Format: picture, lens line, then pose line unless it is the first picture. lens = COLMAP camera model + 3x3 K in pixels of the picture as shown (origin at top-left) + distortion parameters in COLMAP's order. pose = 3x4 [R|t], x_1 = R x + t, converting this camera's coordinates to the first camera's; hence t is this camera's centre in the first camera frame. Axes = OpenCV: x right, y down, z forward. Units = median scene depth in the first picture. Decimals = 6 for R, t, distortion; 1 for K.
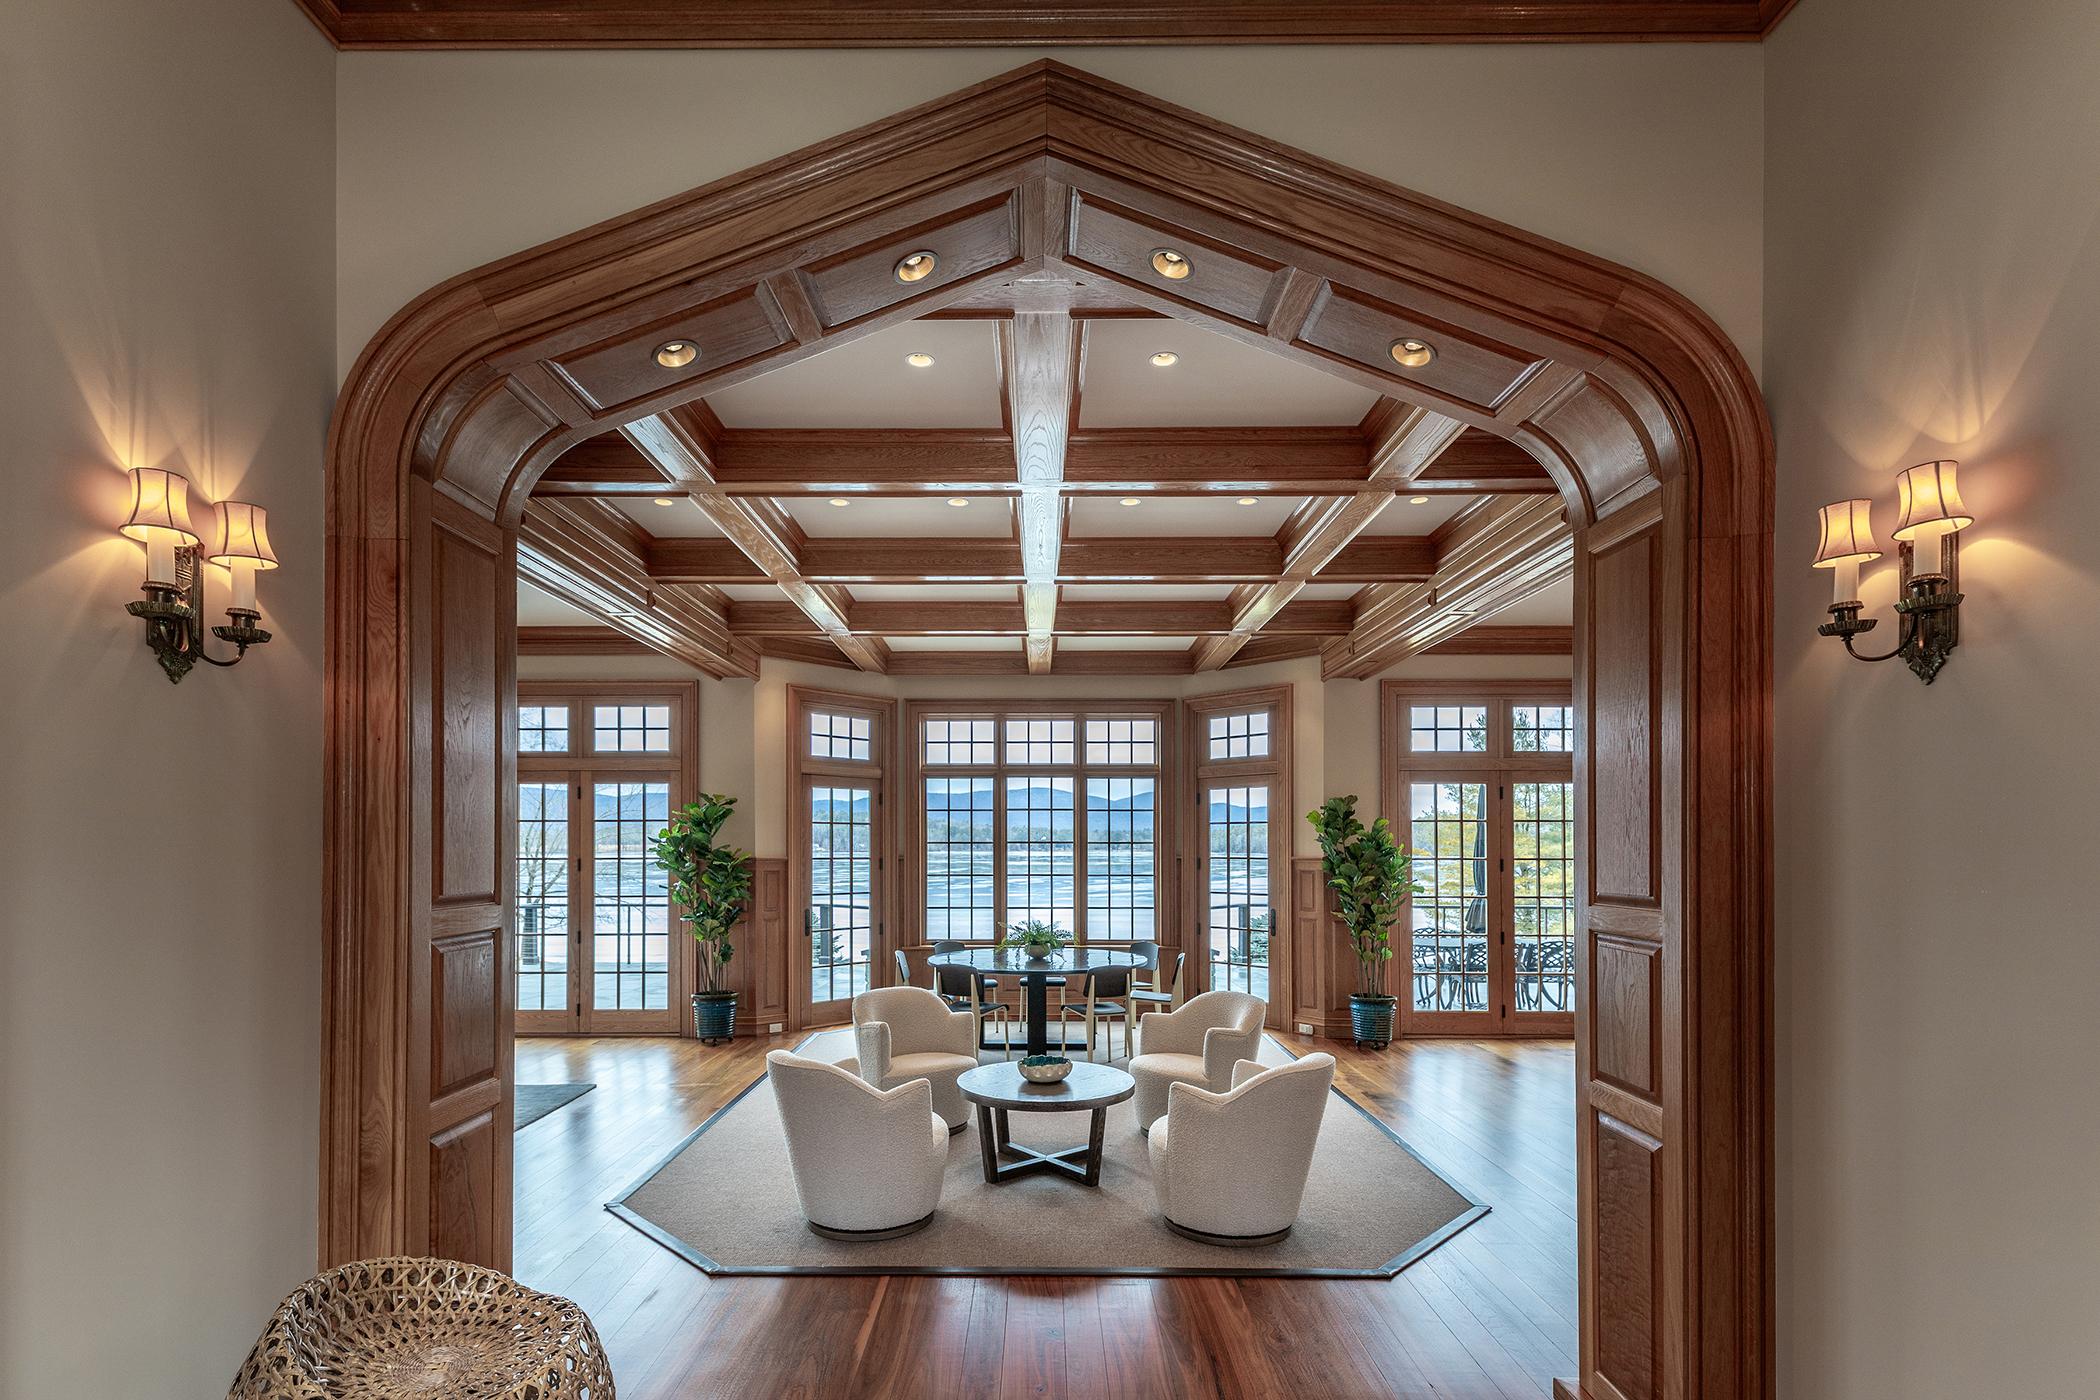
lens RADIAL K [[974.7, 0, 944.5], [0, 974.7, 851.6], [0, 0, 1]] dist [0.091546, 0.000044]
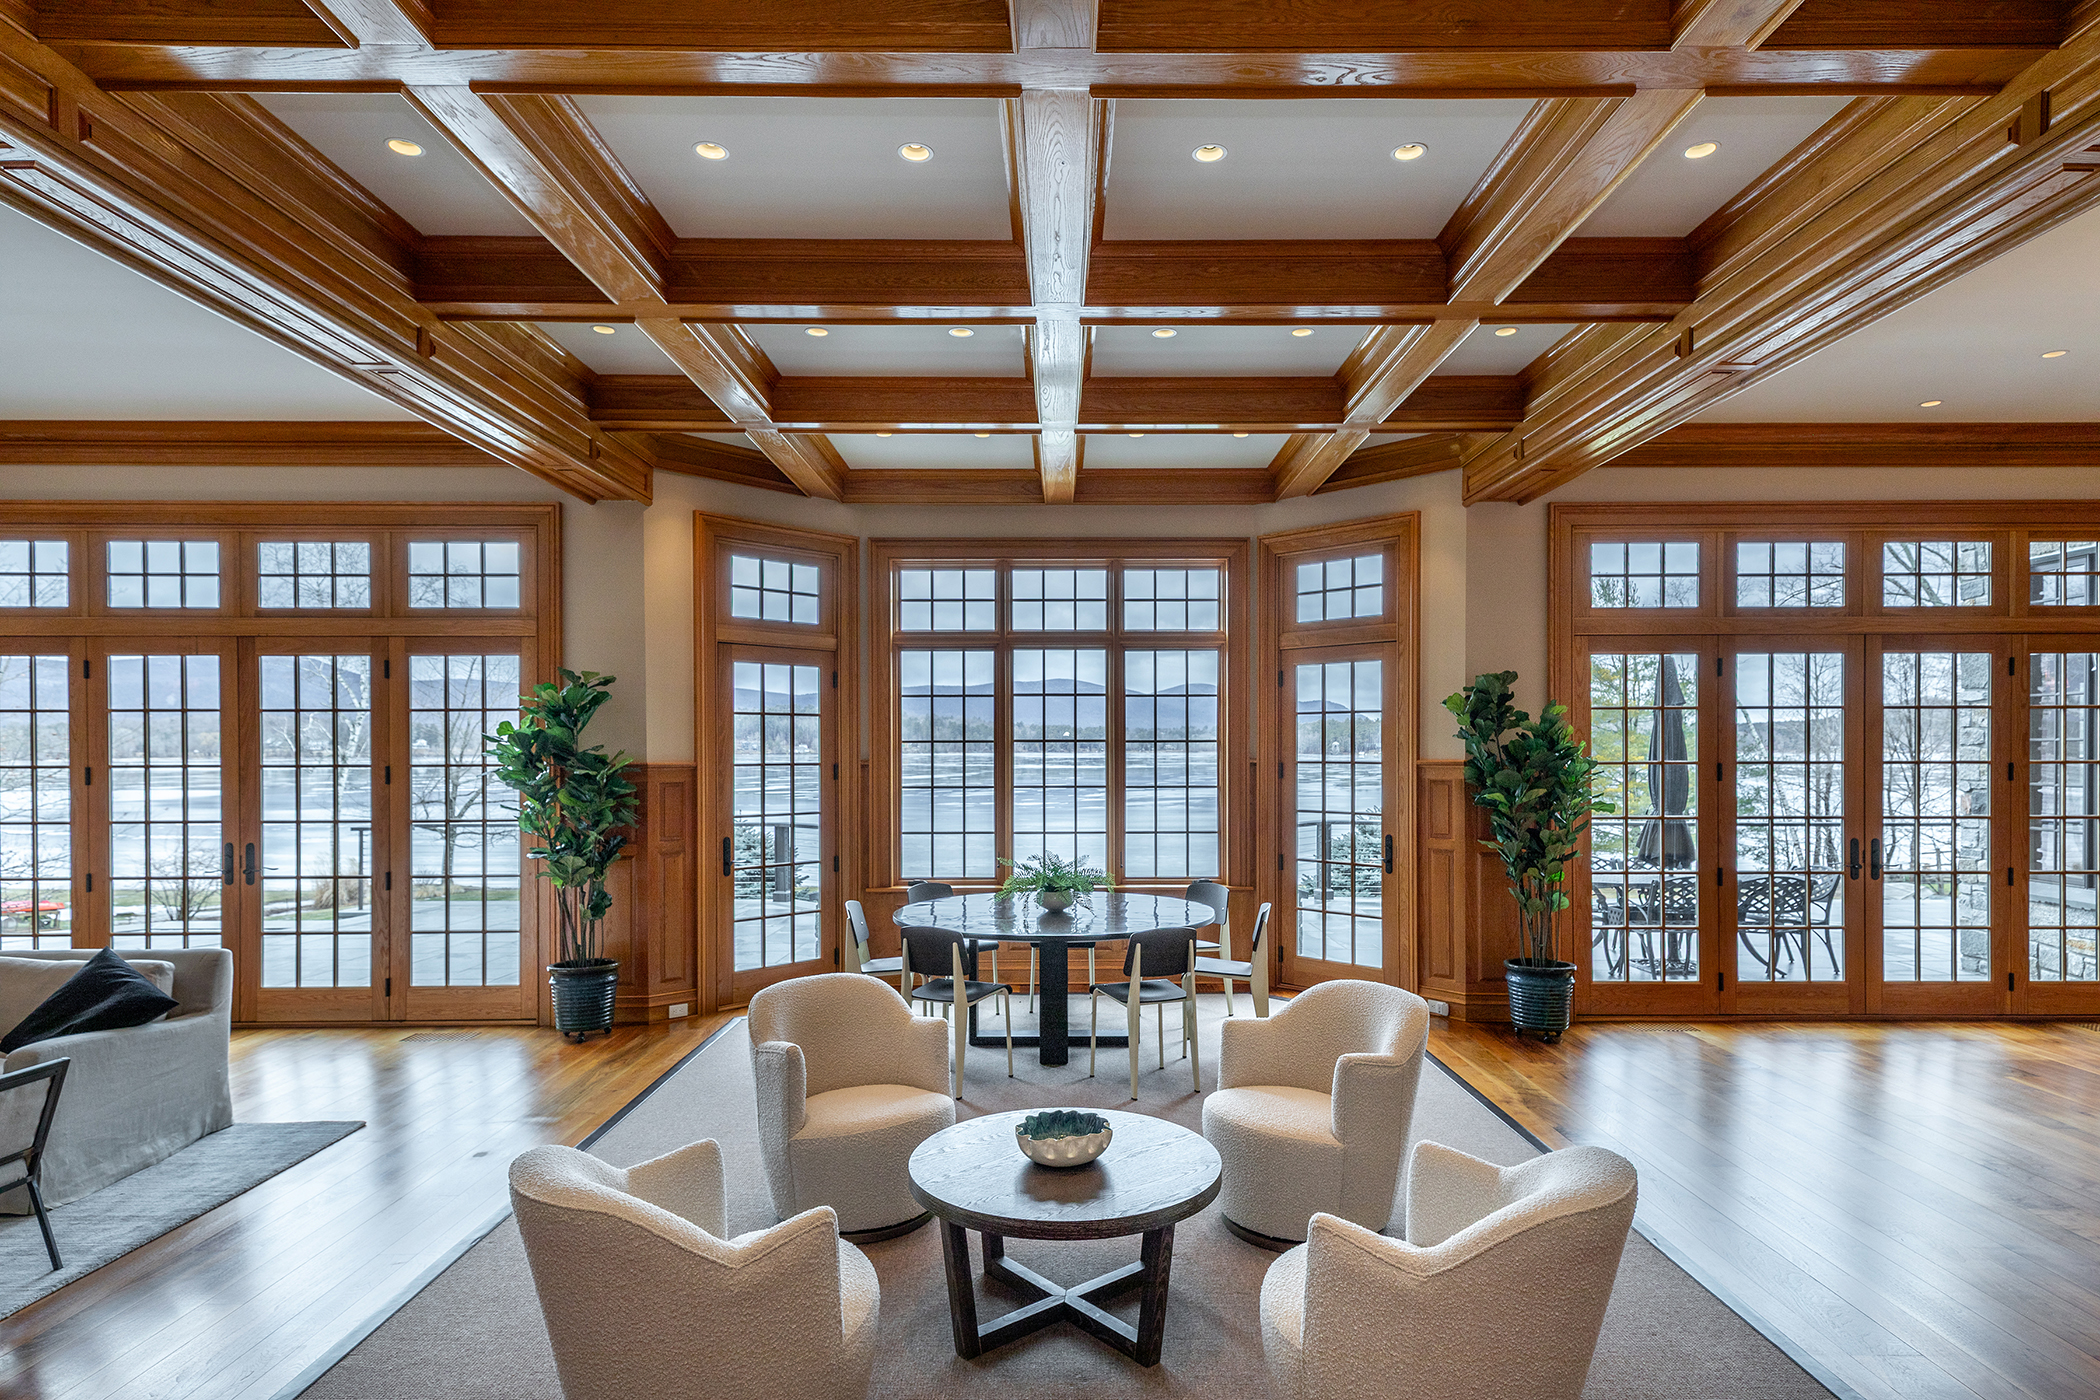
lens RADIAL K [[1072.0, 0, 997.1], [0, 1072.0, 791.2], [0, 0, 1]] dist [0.028947, -0.000110]
pose [[0.999211, -0.004317, 0.039488, 0.022913], [0.002829, 0.999286, 0.037664, -0.002278], [-0.039623, -0.037523, 0.998510, 0.235498]]
